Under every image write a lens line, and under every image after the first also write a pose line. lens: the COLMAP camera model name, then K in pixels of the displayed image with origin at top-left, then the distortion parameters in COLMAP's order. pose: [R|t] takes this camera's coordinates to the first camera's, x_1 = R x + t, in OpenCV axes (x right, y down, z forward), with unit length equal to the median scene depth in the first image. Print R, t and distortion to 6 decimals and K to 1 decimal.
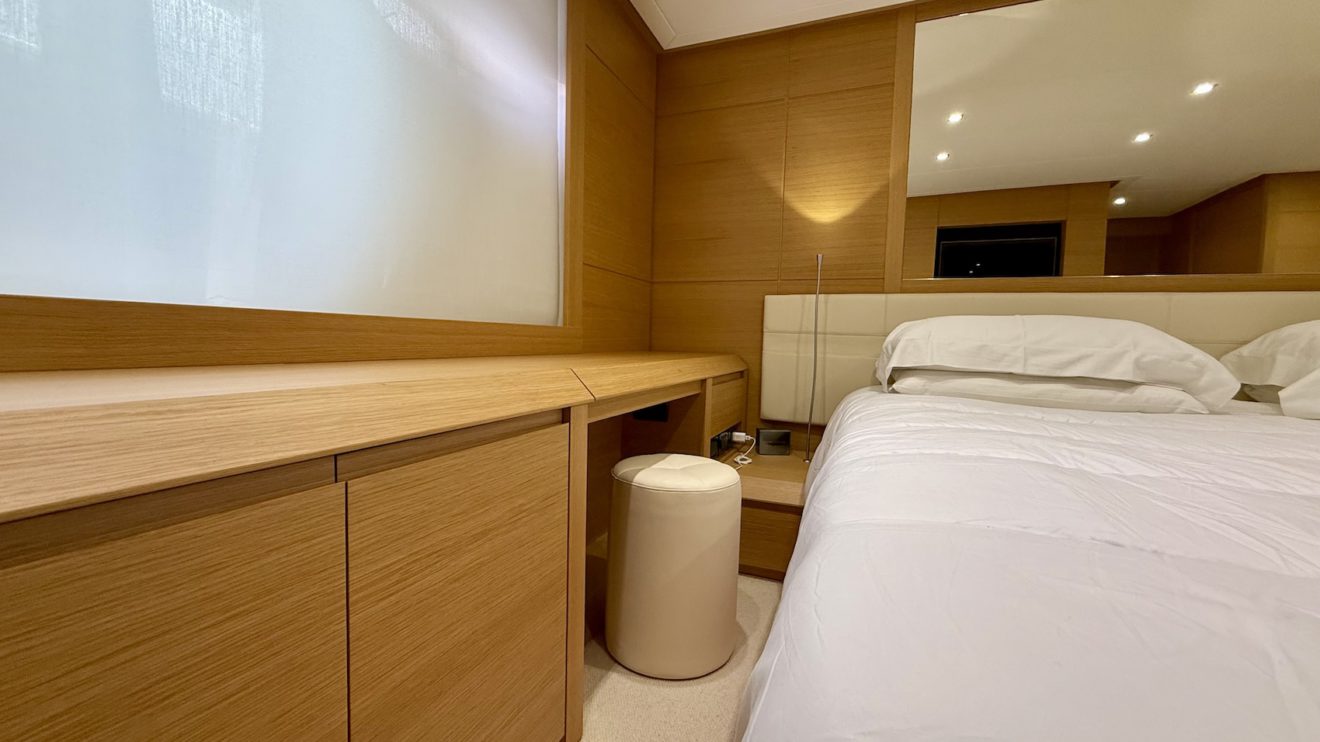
lens RADIAL K [[526.2, 0, 659.9], [0, 526.2, 365.0], [0, 0, 1]] dist [0.002172, -0.000630]
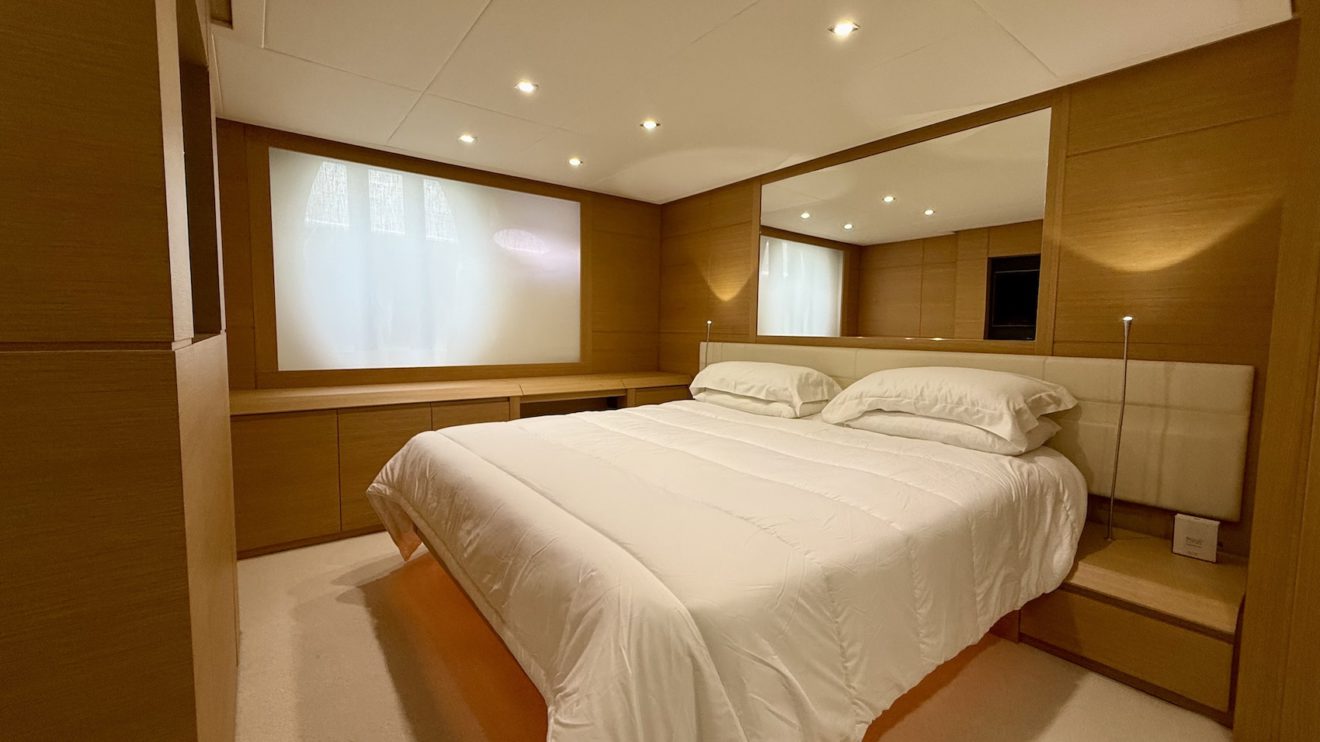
lens RADIAL K [[526.2, 0, 657.9], [0, 526.2, 368.9], [0, 0, 1]] dist [0.002172, -0.000630]
pose [[0.860336, 0.023745, -0.509174, 1.379888], [-0.016687, 0.999691, 0.018425, -0.103702], [0.509454, -0.007355, 0.860467, -0.822866]]
